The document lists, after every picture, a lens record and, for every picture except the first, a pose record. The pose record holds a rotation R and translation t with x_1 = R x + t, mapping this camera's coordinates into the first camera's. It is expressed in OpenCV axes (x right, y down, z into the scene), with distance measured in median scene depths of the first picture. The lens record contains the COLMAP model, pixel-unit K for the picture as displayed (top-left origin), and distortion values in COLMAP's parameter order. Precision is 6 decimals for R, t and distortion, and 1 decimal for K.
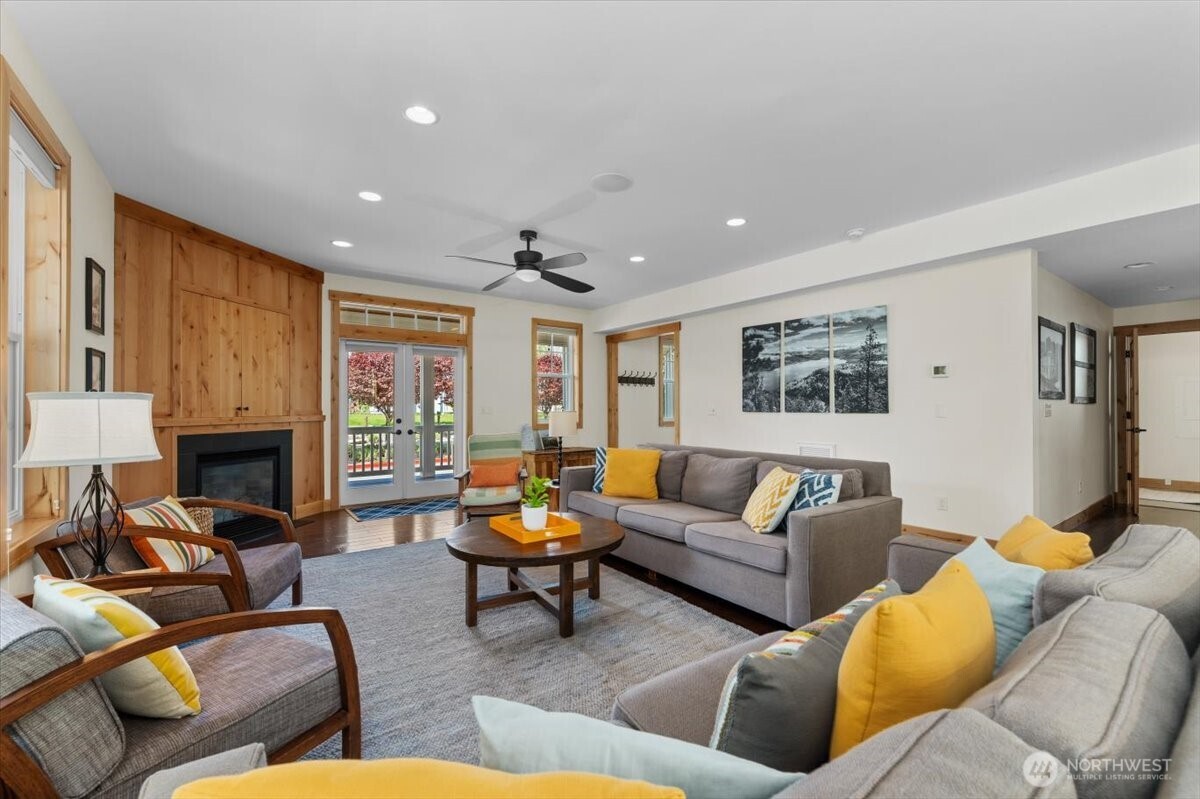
lens RADIAL K [[495.0, 0, 598.5], [0, 495.0, 404.0], [0, 0, 1]] dist [-0.002766, -0.000106]
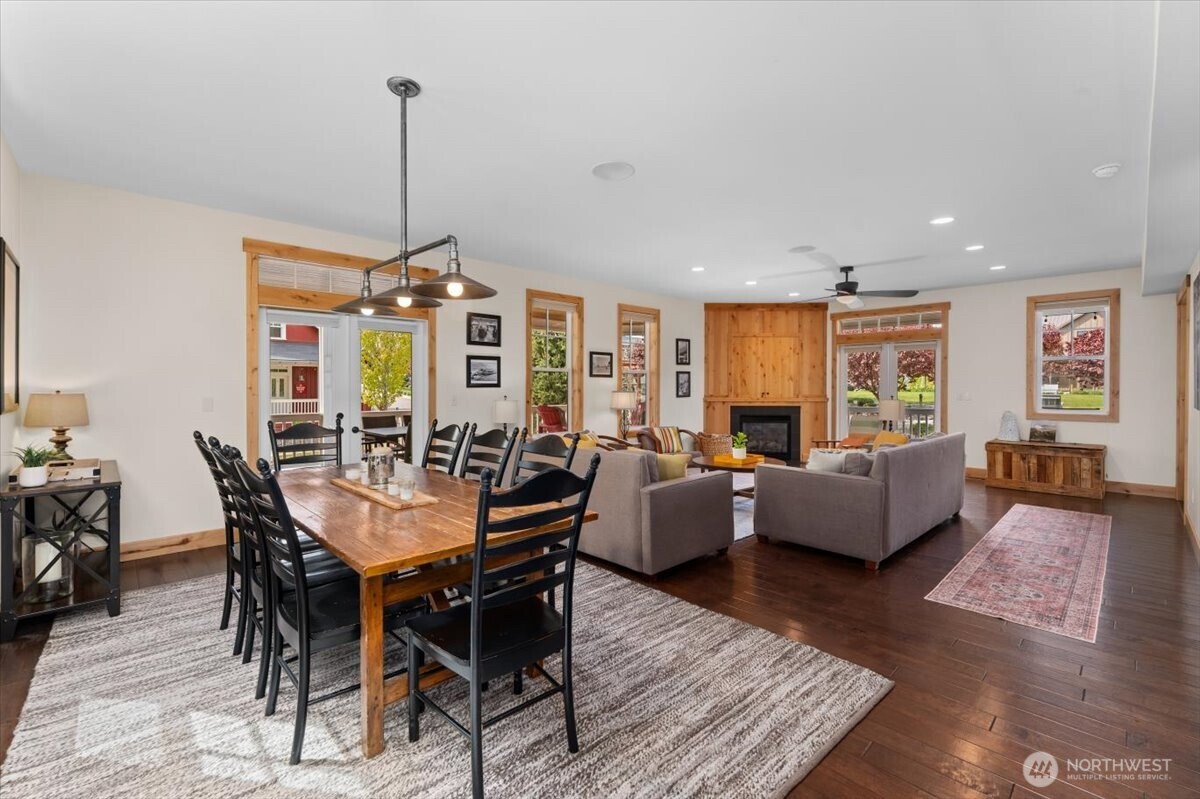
lens RADIAL K [[523.6, 0, 599.0], [0, 523.6, 394.4], [0, 0, 1]] dist [0.000215, 0.000010]
pose [[0.146230, 0.009090, -0.989209, 1.044044], [0.007583, 0.999918, 0.010309, -0.010586], [0.989222, -0.009009, 0.146149, 0.087766]]
